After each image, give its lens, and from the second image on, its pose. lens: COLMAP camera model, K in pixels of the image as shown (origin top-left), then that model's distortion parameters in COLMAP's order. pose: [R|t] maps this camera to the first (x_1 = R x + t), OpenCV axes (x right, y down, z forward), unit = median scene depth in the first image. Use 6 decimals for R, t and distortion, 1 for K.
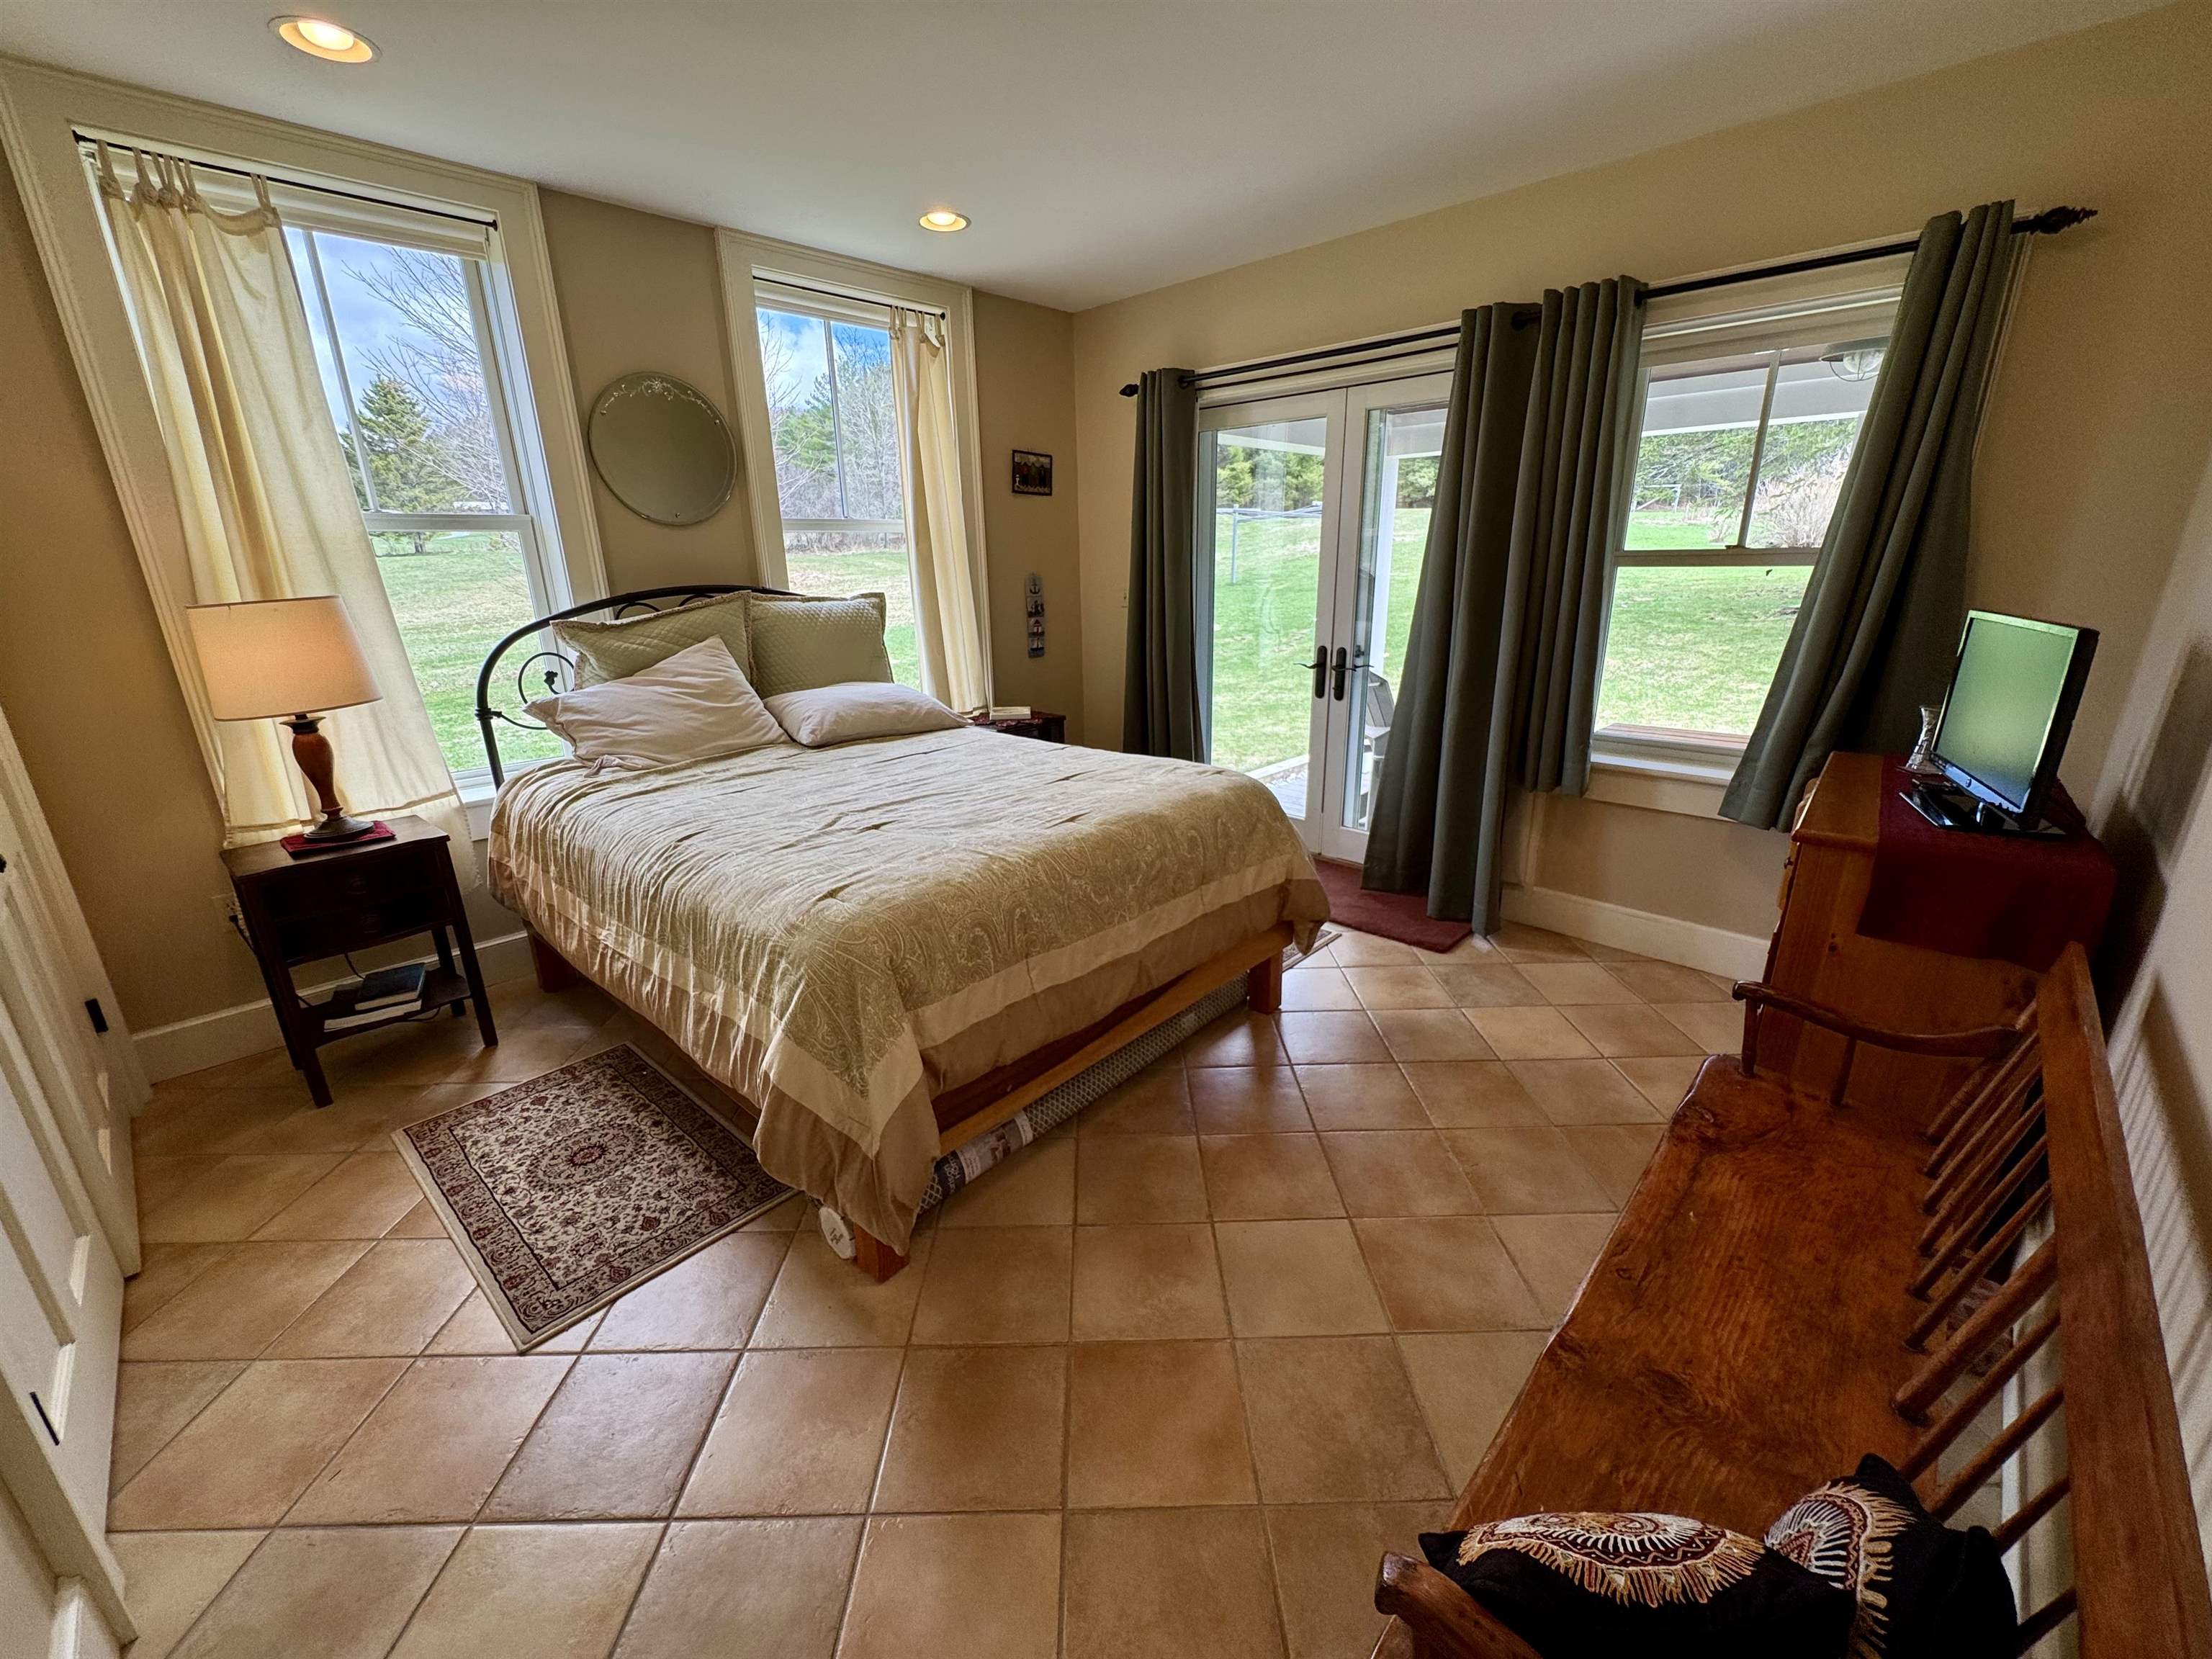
lens RADIAL K [[876.8, 0, 1104.5], [0, 876.8, 835.6], [0, 0, 1]] dist [-0.004336, 0.000799]
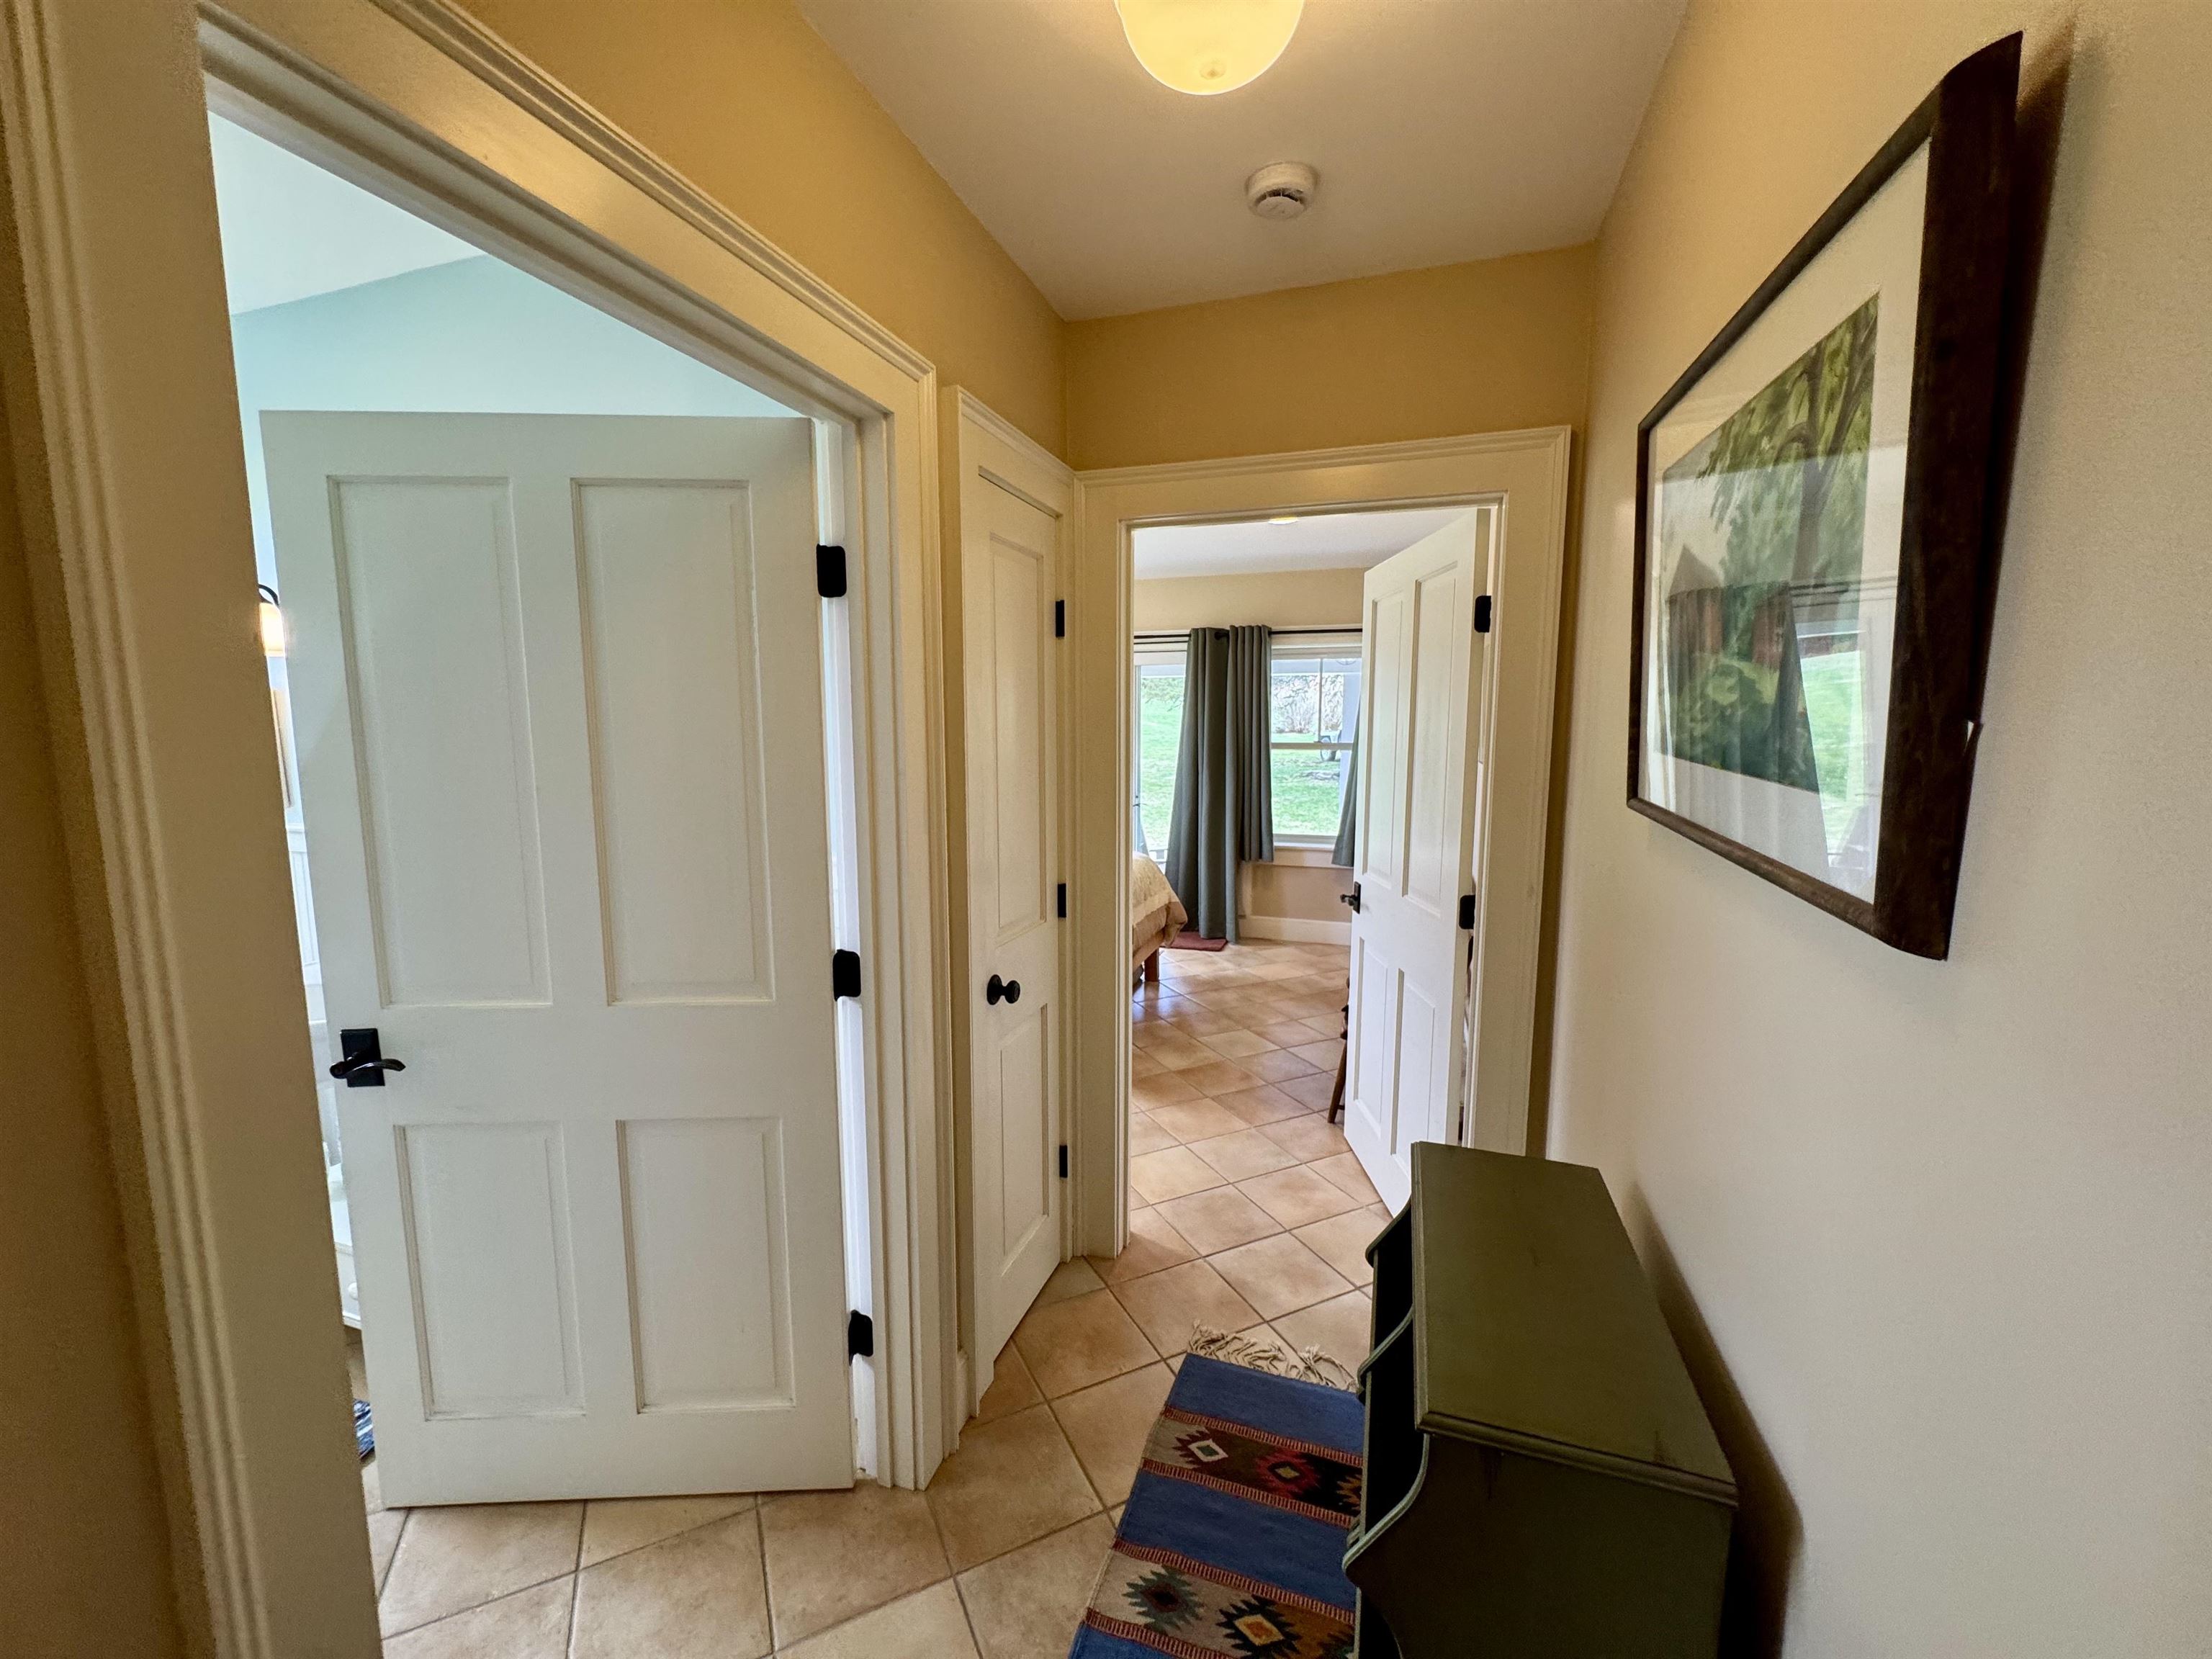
lens RADIAL K [[876.8, 0, 1106.2], [0, 876.8, 837.0], [0, 0, 1]] dist [-0.004336, 0.000799]
pose [[0.898012, -0.024192, 0.439304, -0.686973], [0.110696, 0.978791, -0.172380, 0.207304], [-0.425817, 0.203429, 0.881644, -0.620147]]
